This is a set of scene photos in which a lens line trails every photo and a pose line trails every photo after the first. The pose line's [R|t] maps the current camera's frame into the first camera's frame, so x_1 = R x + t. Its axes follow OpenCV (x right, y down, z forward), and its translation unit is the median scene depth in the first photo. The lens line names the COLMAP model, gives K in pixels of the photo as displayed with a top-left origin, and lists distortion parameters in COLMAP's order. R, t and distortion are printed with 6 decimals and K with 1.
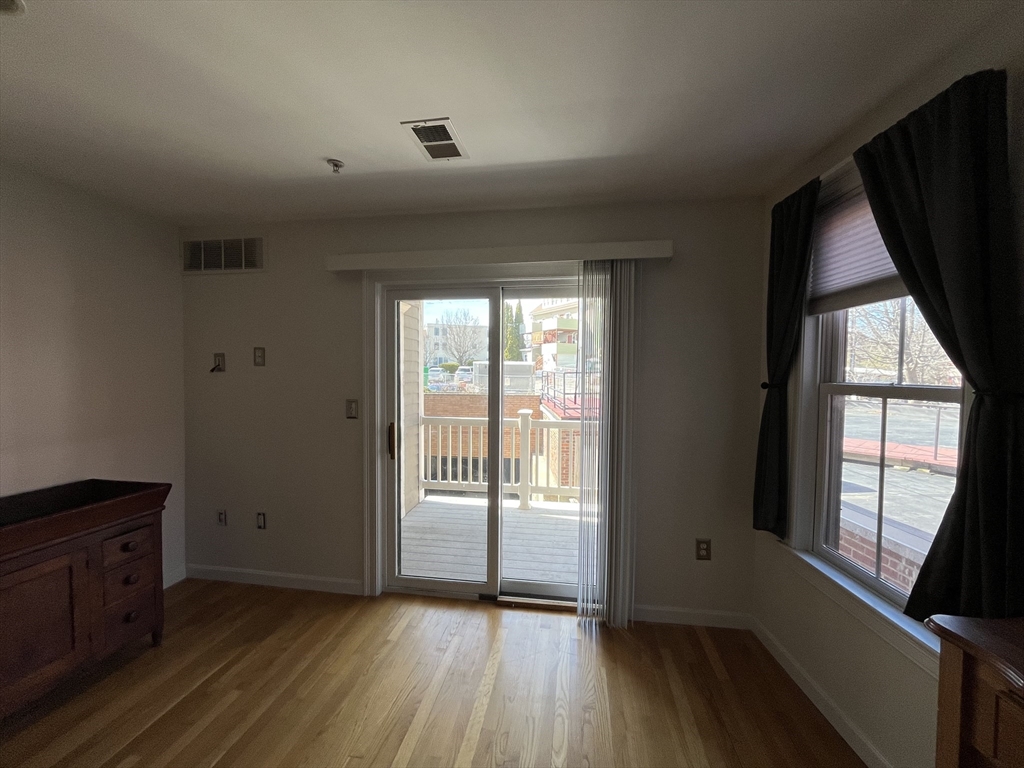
lens RADIAL K [[417.1, 0, 512.0], [0, 417.1, 384.0], [0, 0, 1]] dist [-0.000756, 0.000002]
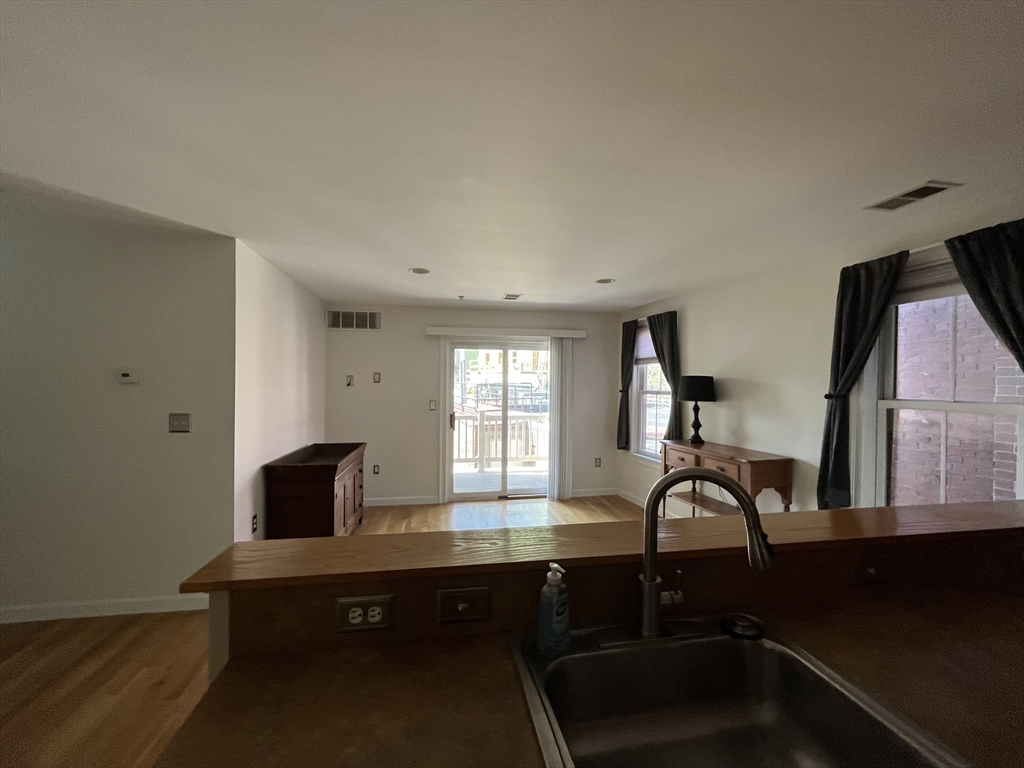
lens RADIAL K [[447.0, 0, 512.0], [0, 447.0, 384.0], [0, 0, 1]] dist [-0.000652, -0.000117]
pose [[0.941006, -0.003315, 0.338373, -0.845841], [0.009971, 0.999789, -0.017935, 0.002568], [-0.338243, 0.020251, 0.940841, -1.204327]]
